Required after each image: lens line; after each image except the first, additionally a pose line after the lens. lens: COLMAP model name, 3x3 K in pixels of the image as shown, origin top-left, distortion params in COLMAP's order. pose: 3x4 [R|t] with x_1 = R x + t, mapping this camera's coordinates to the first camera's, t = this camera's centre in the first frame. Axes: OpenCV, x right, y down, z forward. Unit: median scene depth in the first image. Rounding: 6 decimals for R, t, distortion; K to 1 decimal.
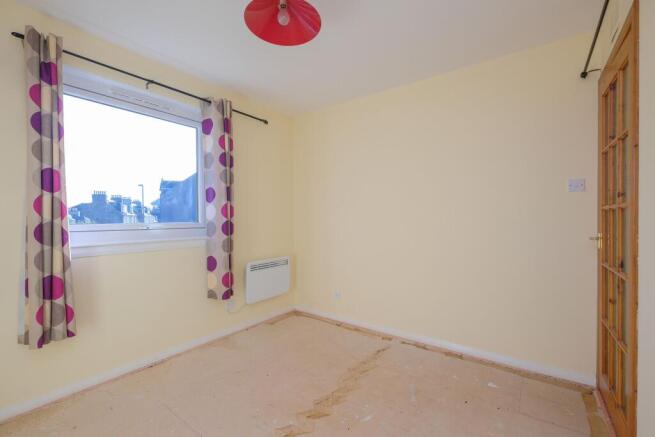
lens RADIAL K [[289.8, 0, 331.8], [0, 289.8, 219.7], [0, 0, 1]] dist [-0.003115, 0.000162]
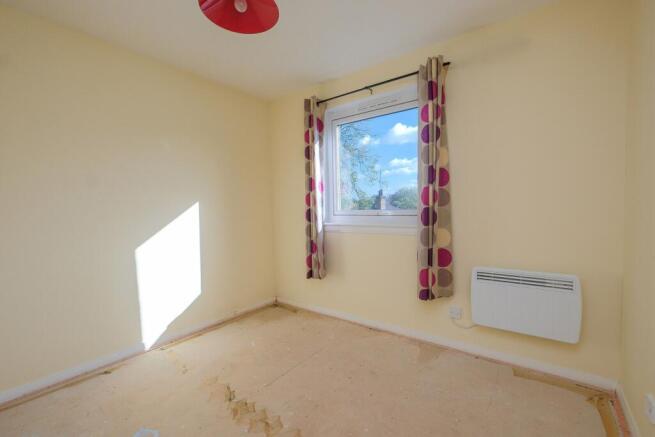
lens RADIAL K [[289.8, 0, 331.3], [0, 289.8, 220.6], [0, 0, 1]] dist [-0.003115, 0.000162]
pose [[-0.025189, 0.054812, -0.998179, 0.479072], [0.013850, 0.998419, 0.054475, -0.009568], [0.999587, -0.012453, -0.025909, 0.746436]]
